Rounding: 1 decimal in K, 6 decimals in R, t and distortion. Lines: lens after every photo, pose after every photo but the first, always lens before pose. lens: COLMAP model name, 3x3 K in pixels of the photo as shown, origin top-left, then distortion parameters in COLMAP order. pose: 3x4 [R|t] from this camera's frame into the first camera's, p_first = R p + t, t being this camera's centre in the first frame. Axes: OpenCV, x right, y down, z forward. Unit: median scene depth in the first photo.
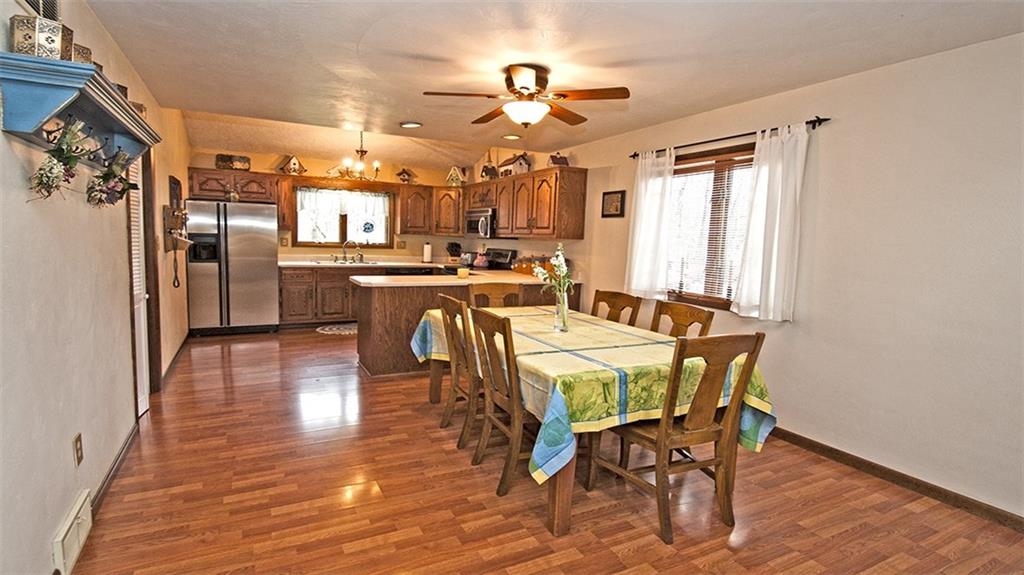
lens RADIAL K [[511.9, 0, 512.6], [0, 511.9, 292.9], [0, 0, 1]] dist [0.001956, -0.000077]
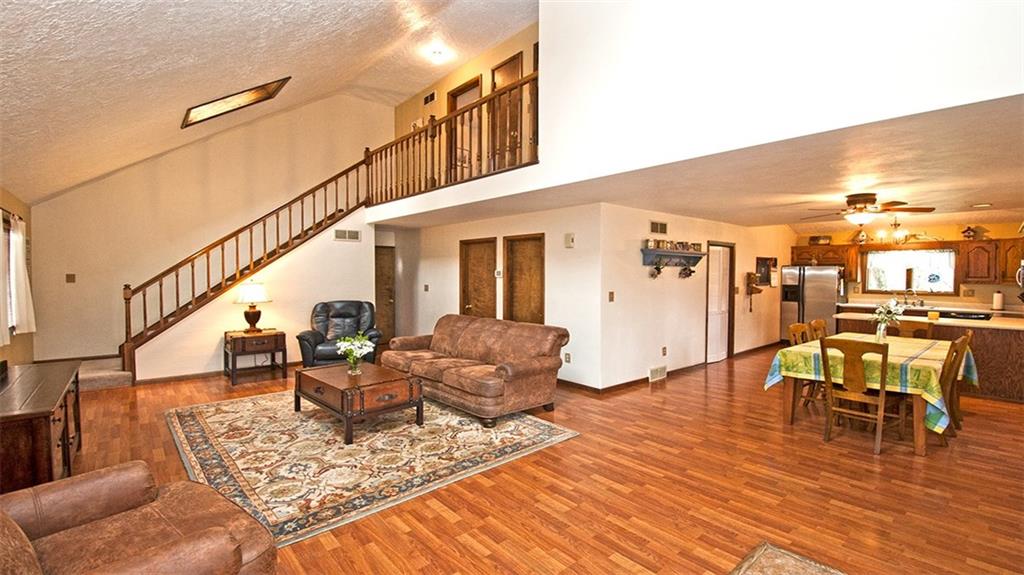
lens RADIAL K [[432.8, 0, 514.2], [0, 432.8, 288.1], [0, 0, 1]] dist [-0.000250, -0.000057]
pose [[0.226064, 0.001318, -0.974112, 0.501184], [-0.096852, 0.995074, -0.021130, 0.012469], [0.969286, 0.099122, 0.225078, -0.191095]]
